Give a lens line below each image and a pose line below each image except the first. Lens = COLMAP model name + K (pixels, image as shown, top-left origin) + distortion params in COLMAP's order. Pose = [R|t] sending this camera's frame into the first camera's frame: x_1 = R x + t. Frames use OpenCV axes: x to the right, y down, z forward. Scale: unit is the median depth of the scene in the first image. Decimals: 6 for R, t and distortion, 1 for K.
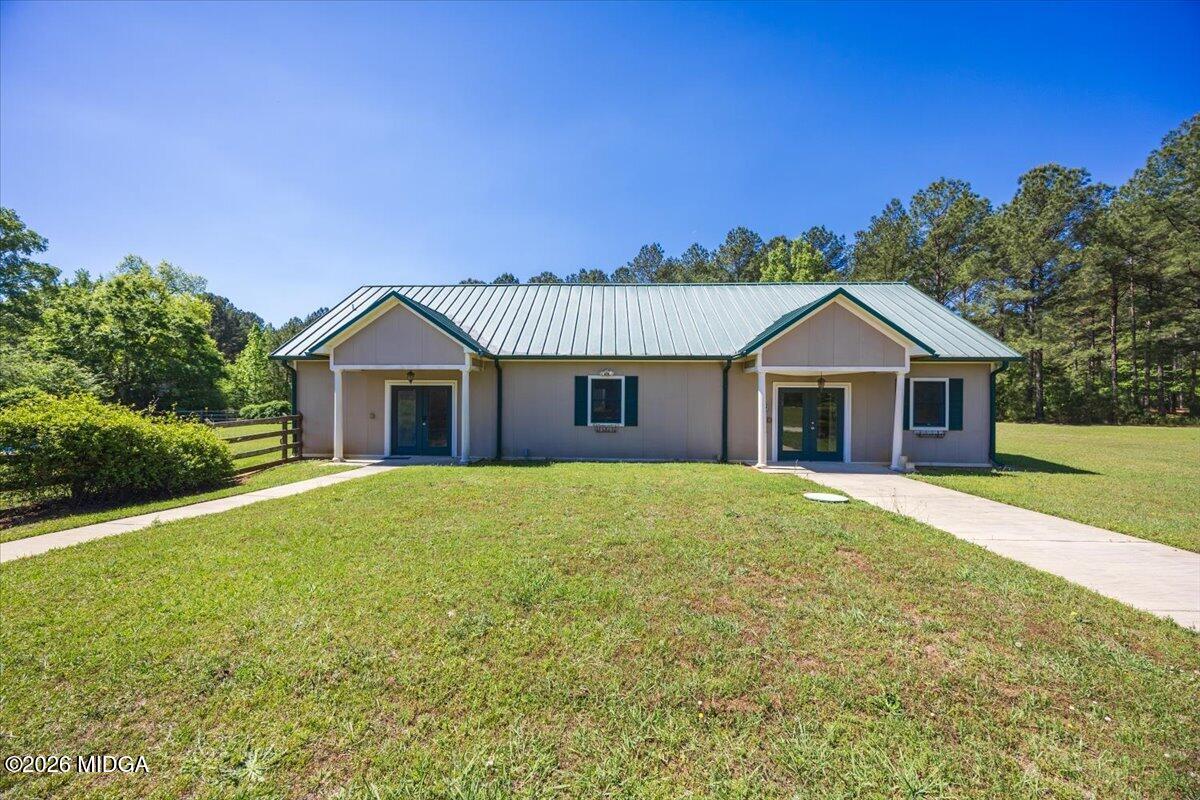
lens RADIAL K [[451.5, 0, 593.3], [0, 451.5, 403.1], [0, 0, 1]] dist [-0.000772, 0.000230]
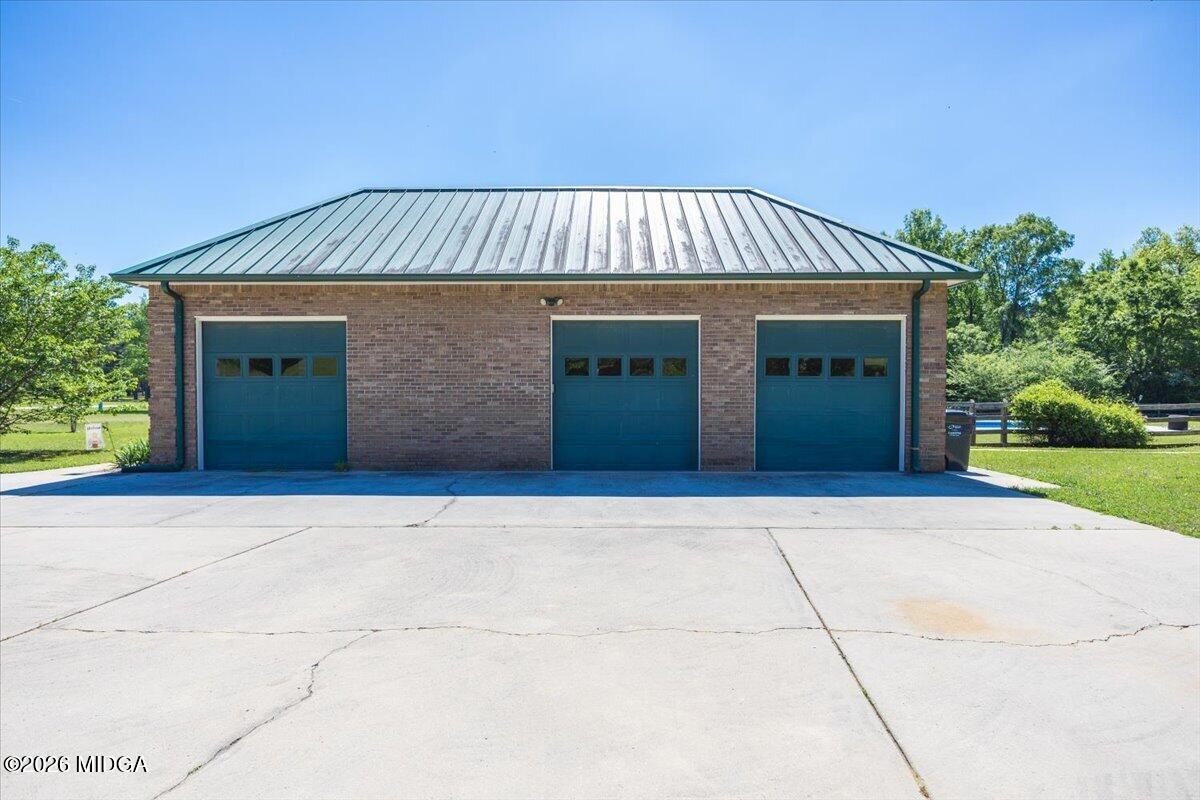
lens RADIAL K [[648.4, 0, 600.0], [0, 648.4, 396.2], [0, 0, 1]] dist [0.000823, -0.001112]
pose [[0.047525, 0.003835, -0.998863, 0.252780], [-0.005262, 0.999980, 0.003589, 0.005202], [0.998856, 0.005085, 0.047544, -0.169940]]
